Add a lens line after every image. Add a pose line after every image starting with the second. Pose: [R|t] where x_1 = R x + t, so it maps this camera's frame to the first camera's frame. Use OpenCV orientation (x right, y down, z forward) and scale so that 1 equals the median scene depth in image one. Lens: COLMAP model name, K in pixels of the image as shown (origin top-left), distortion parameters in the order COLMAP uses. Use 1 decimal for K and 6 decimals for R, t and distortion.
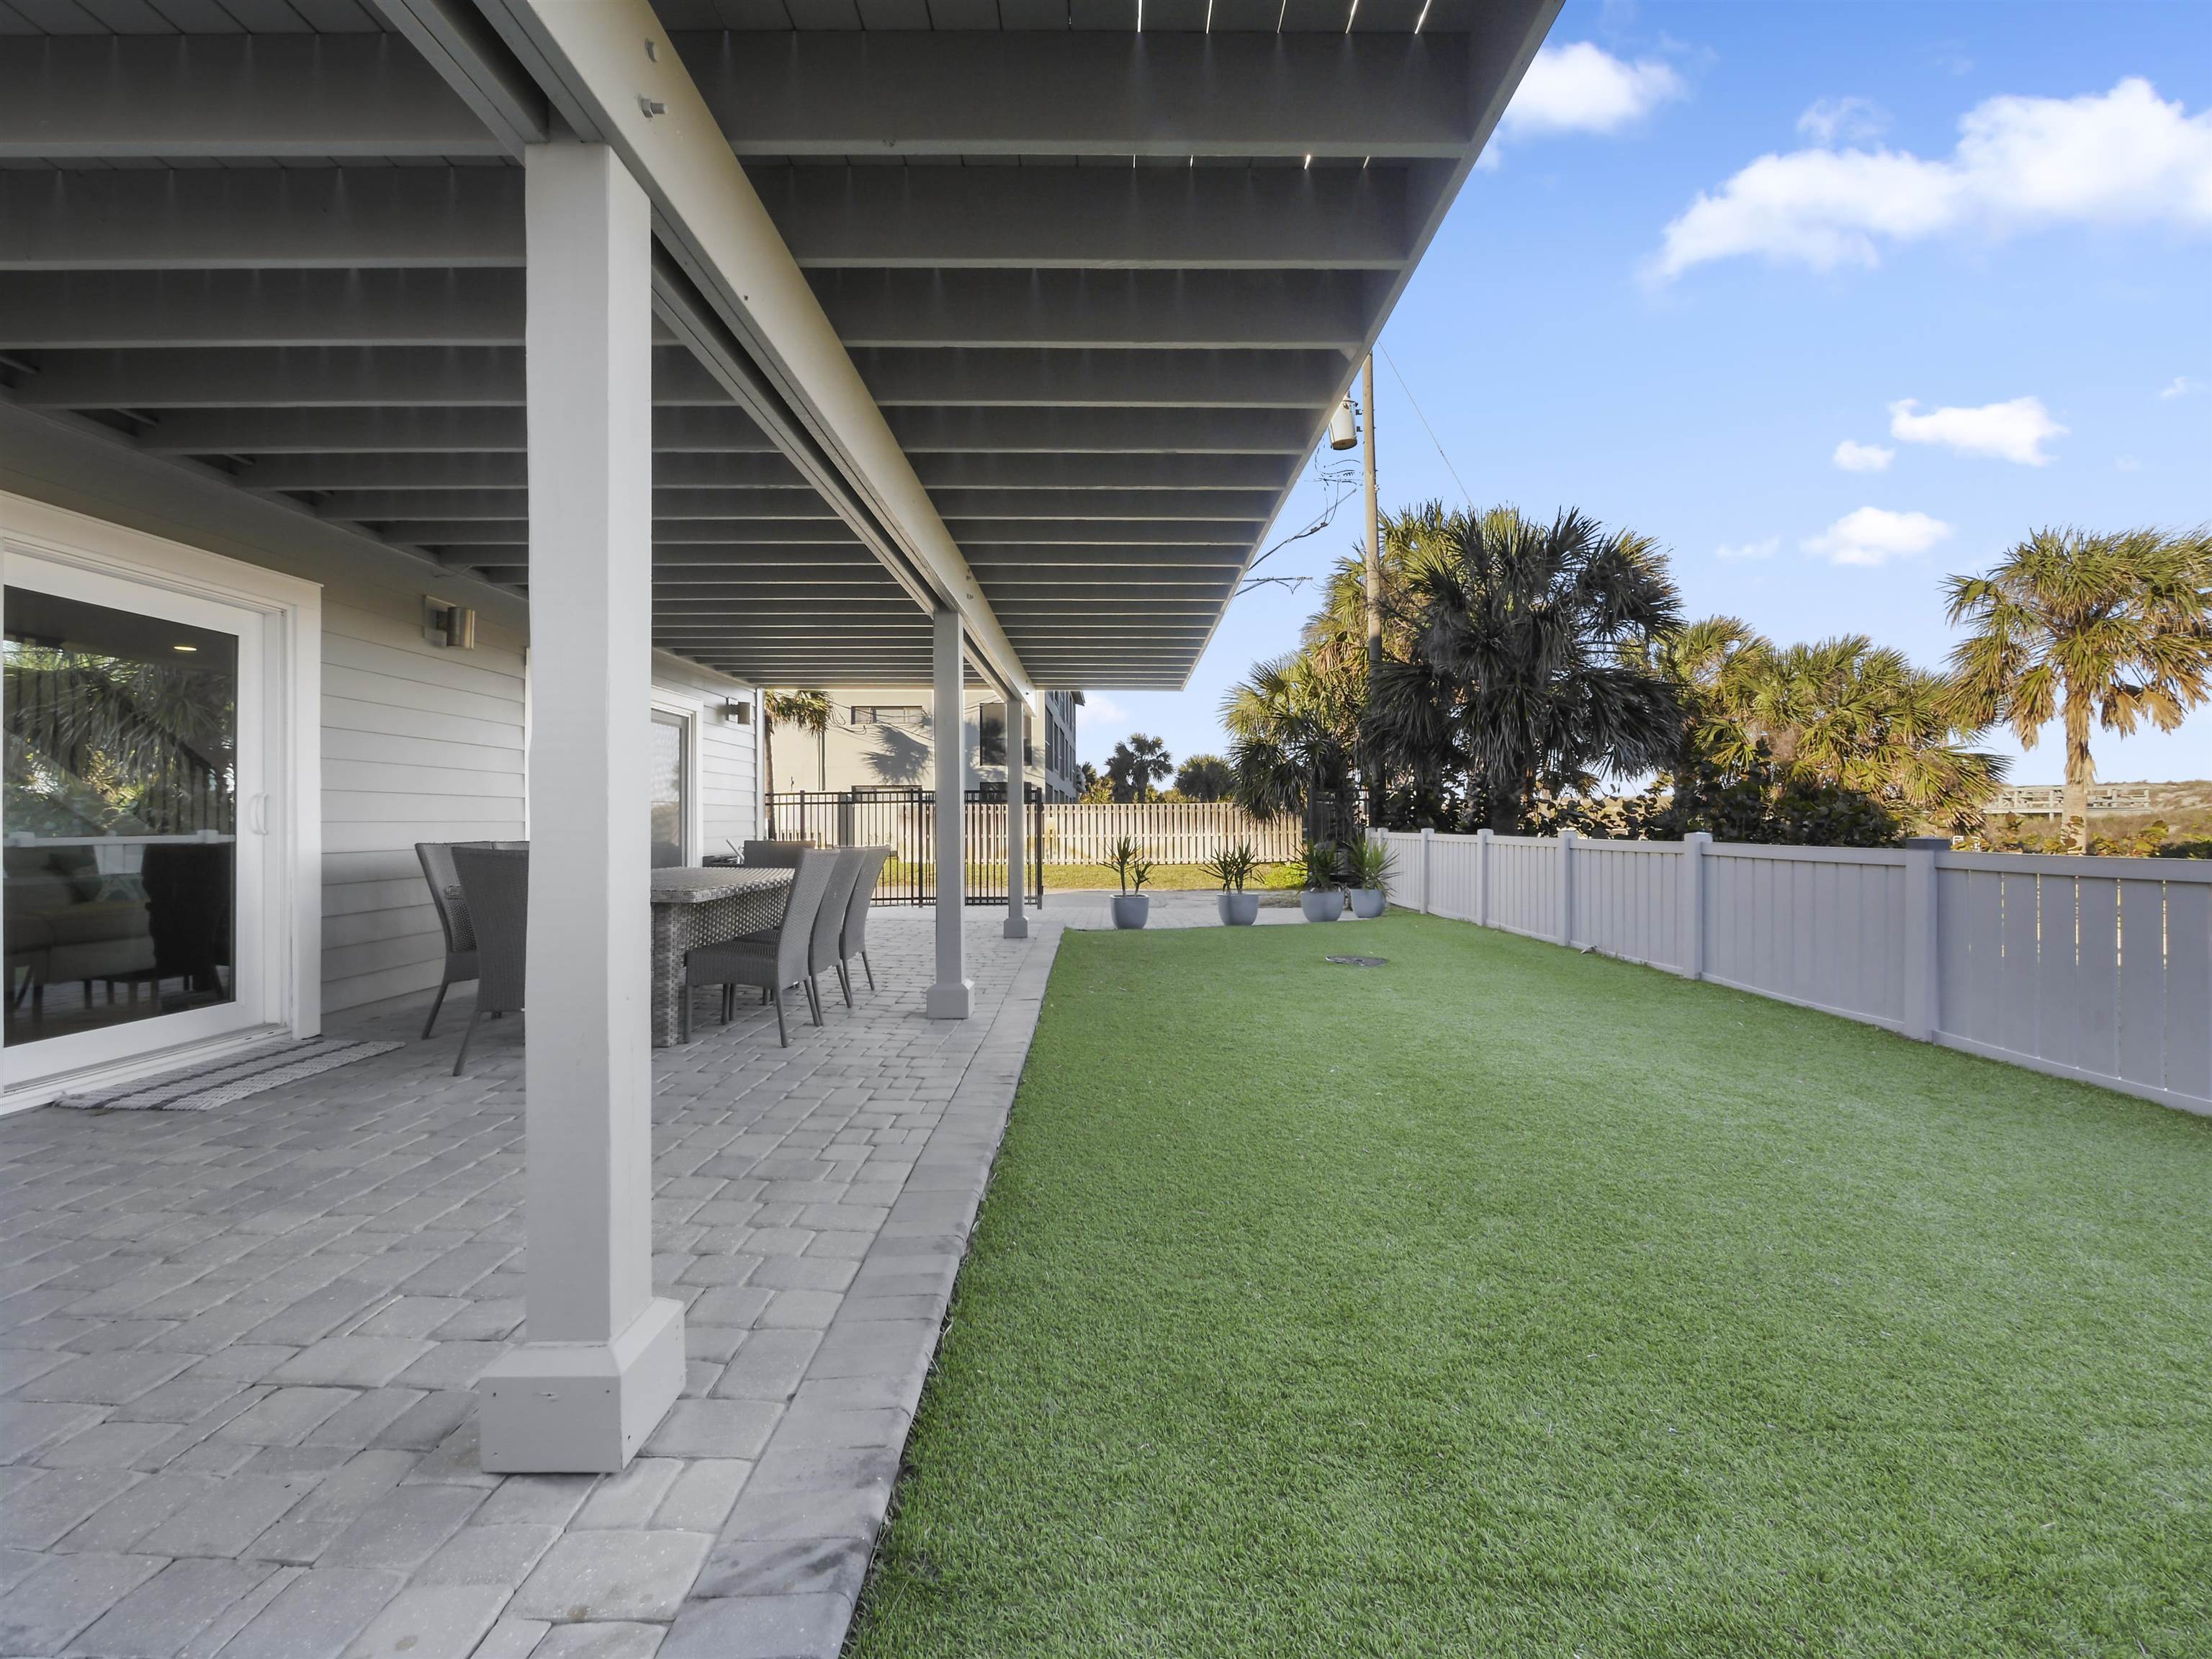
lens RADIAL K [[927.0, 0, 1101.4], [0, 927.0, 819.5], [0, 0, 1]] dist [-0.000554, -0.000130]
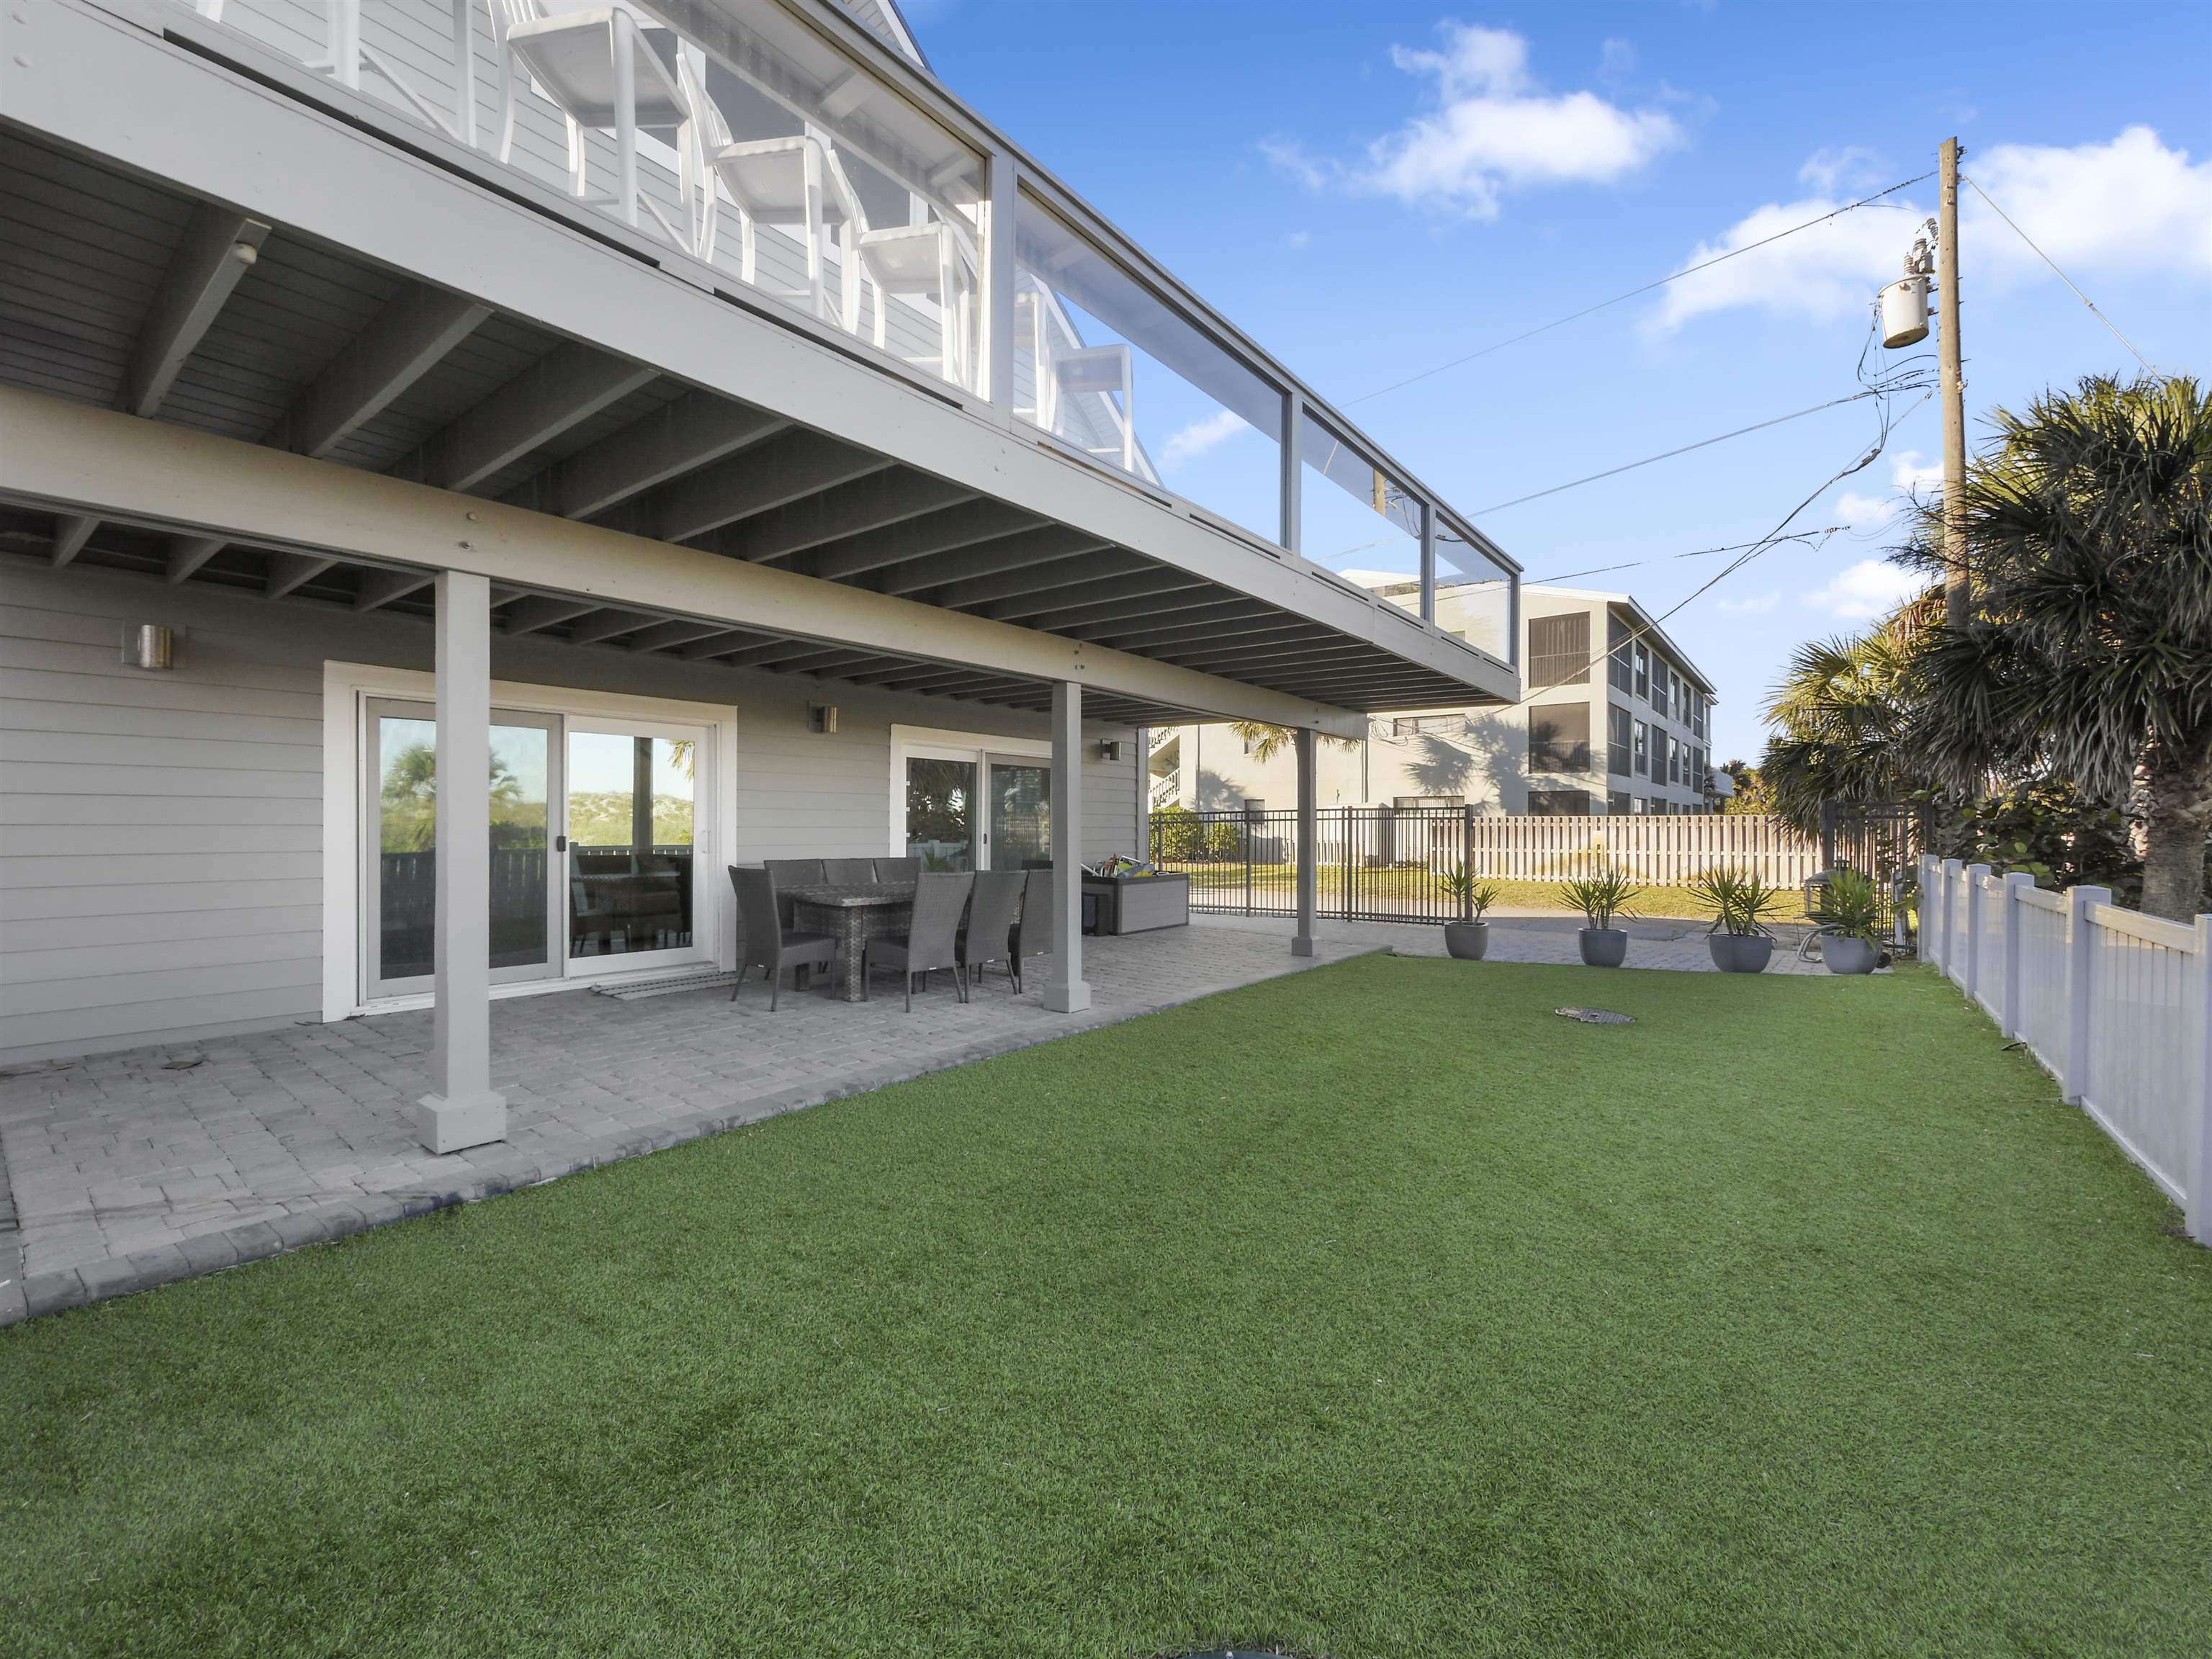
lens RADIAL K [[927.0, 0, 1101.4], [0, 927.0, 819.5], [0, 0, 1]] dist [-0.000554, -0.000130]
pose [[0.793072, -0.000100, -0.609128, 0.221005], [-0.004366, 0.999973, -0.005849, -0.011574], [0.609113, 0.007299, 0.793050, 0.018304]]
